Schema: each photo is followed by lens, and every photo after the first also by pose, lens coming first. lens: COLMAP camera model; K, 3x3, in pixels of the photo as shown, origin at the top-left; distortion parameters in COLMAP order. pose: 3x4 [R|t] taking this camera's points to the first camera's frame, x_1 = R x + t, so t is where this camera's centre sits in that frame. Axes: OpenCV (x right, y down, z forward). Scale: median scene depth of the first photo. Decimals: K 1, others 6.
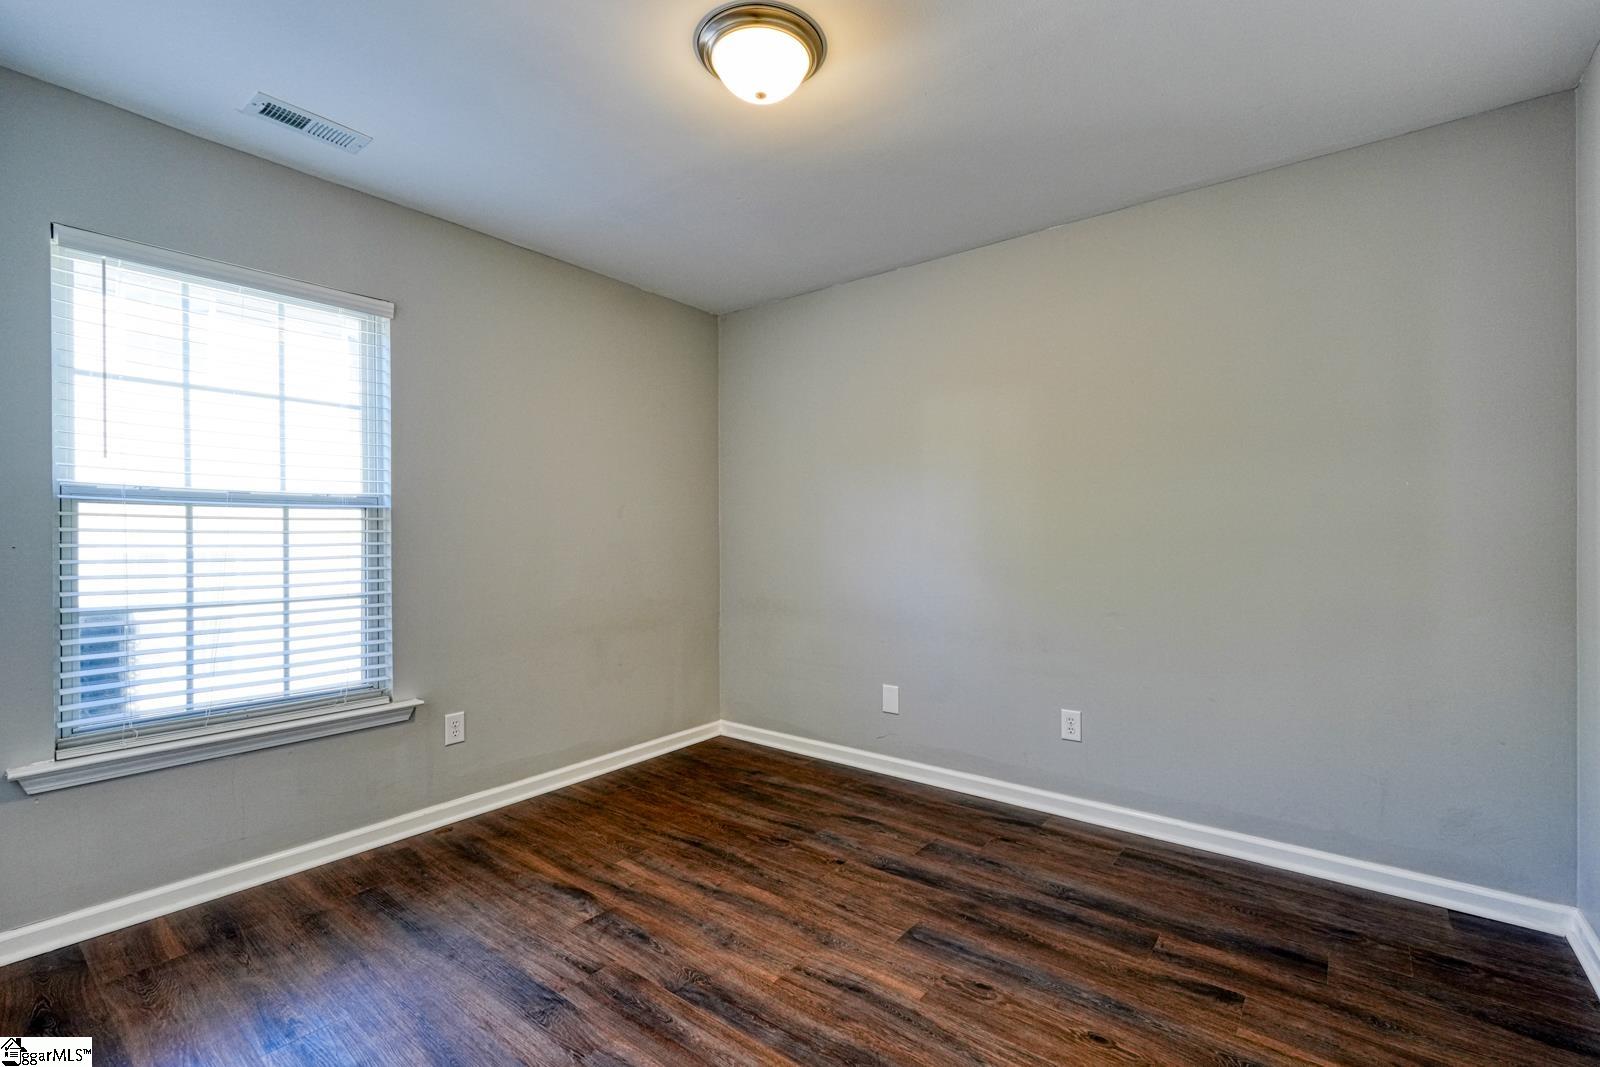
lens RADIAL K [[704.2, 0, 797.4], [0, 704.2, 533.0], [0, 0, 1]] dist [0.001236, 0.001955]
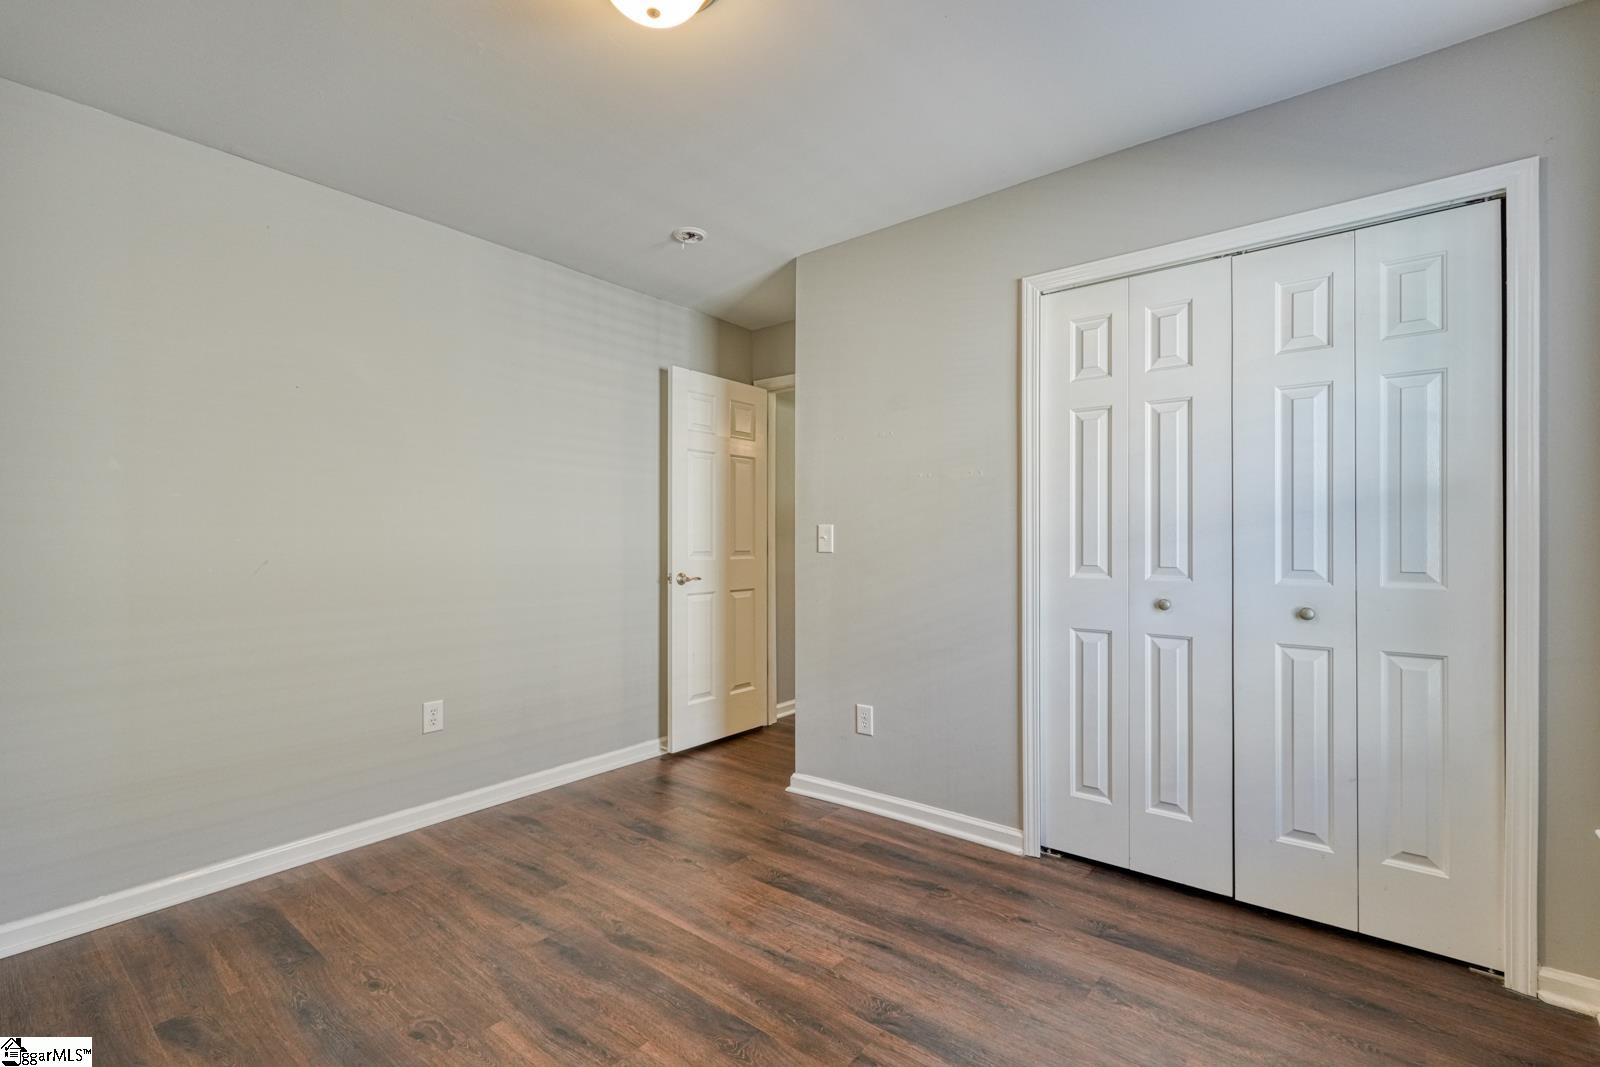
lens RADIAL K [[704.2, 0, 806.5], [0, 704.2, 535.7], [0, 0, 1]] dist [0.001236, 0.001955]
pose [[-0.999967, 0.008137, 0.000081, -0.249032], [0.008135, 0.999920, -0.009723, 0.014397], [-0.000160, -0.009722, -0.999953, 1.975307]]
